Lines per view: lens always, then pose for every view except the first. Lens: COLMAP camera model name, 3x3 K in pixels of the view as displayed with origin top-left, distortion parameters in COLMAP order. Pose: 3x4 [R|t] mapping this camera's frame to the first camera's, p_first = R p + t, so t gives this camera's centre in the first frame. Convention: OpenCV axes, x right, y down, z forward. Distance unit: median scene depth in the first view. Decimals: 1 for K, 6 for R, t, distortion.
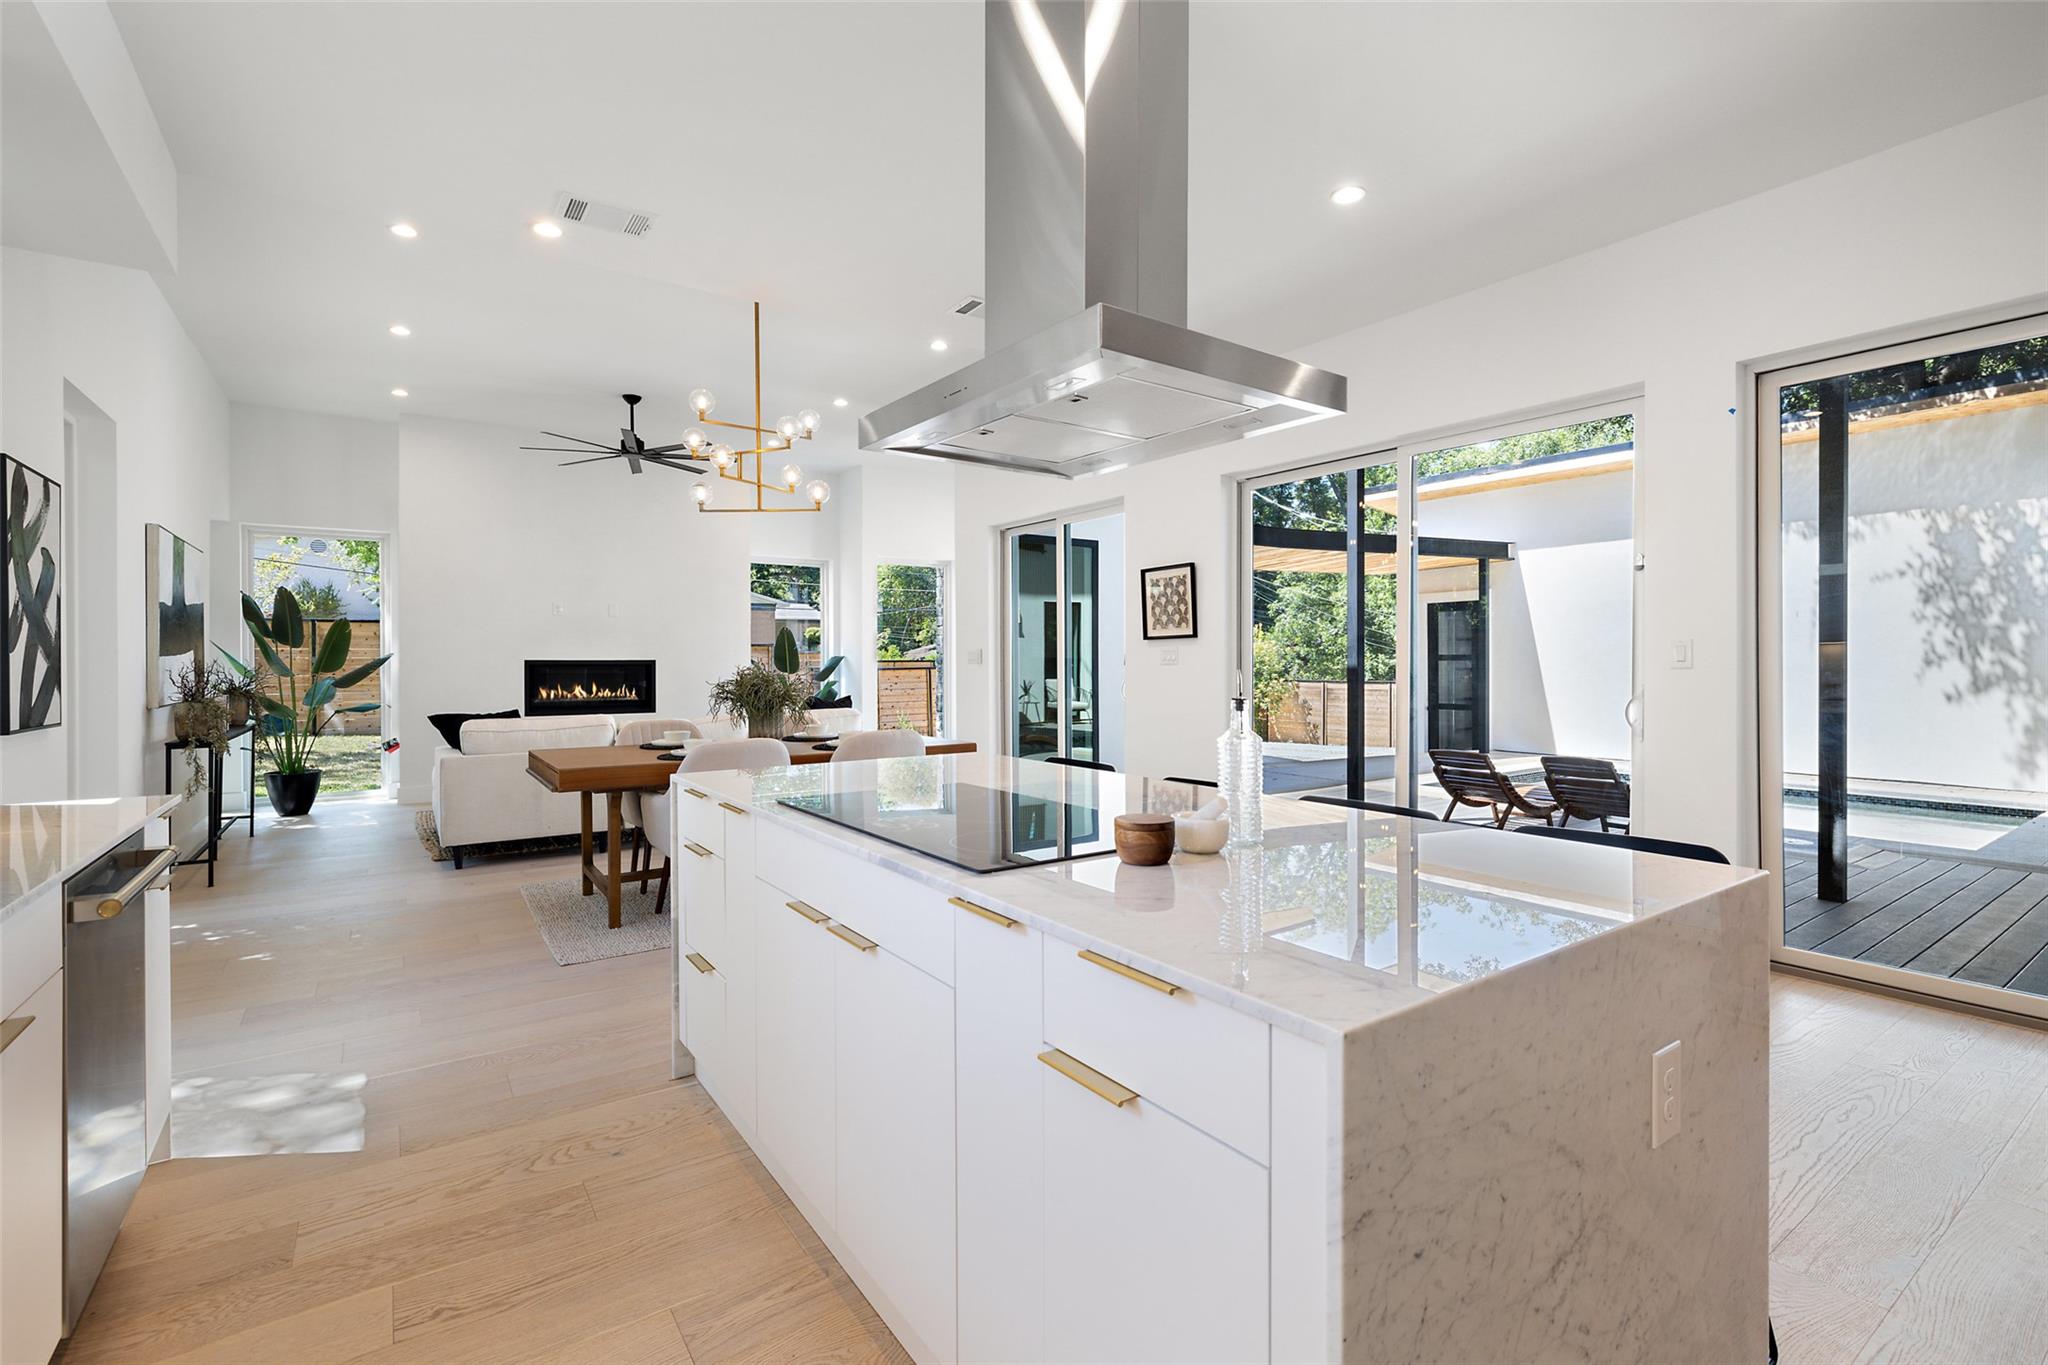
lens RADIAL K [[919.8, 0, 1011.6], [0, 919.8, 664.5], [0, 0, 1]] dist [0.009281, 0.001726]
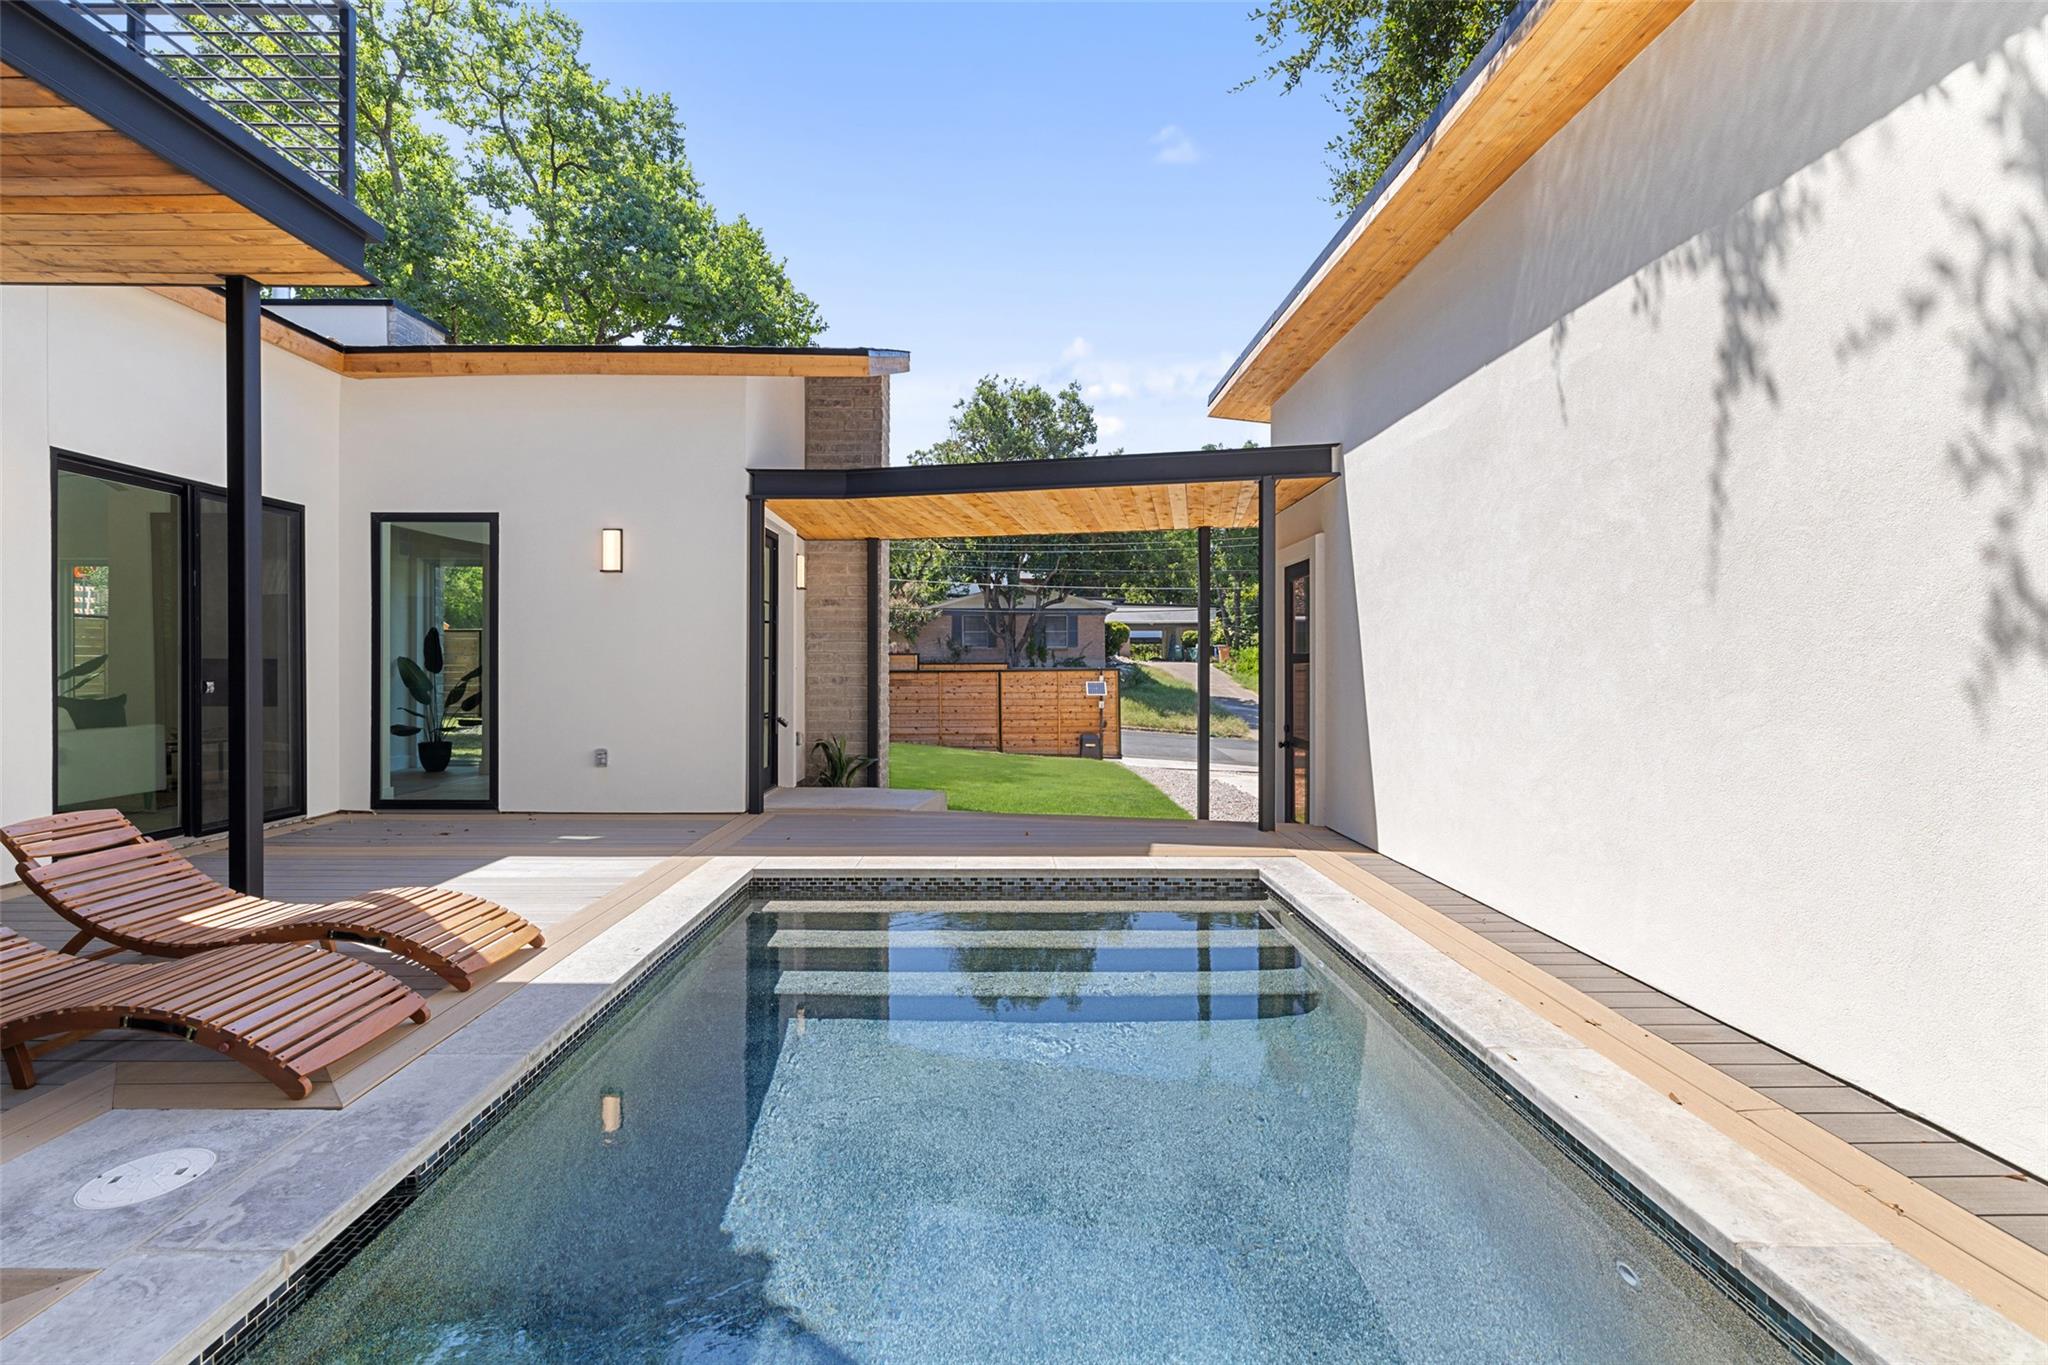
lens RADIAL K [[858.6, 0, 989.3], [0, 858.6, 672.8], [0, 0, 1]] dist [-0.003523, 0.000665]
pose [[0.822650, 0.008053, -0.568491, 0.907572], [-0.005620, 0.999966, 0.006032, 0.006955], [0.568520, -0.001767, 0.822668, 0.666937]]
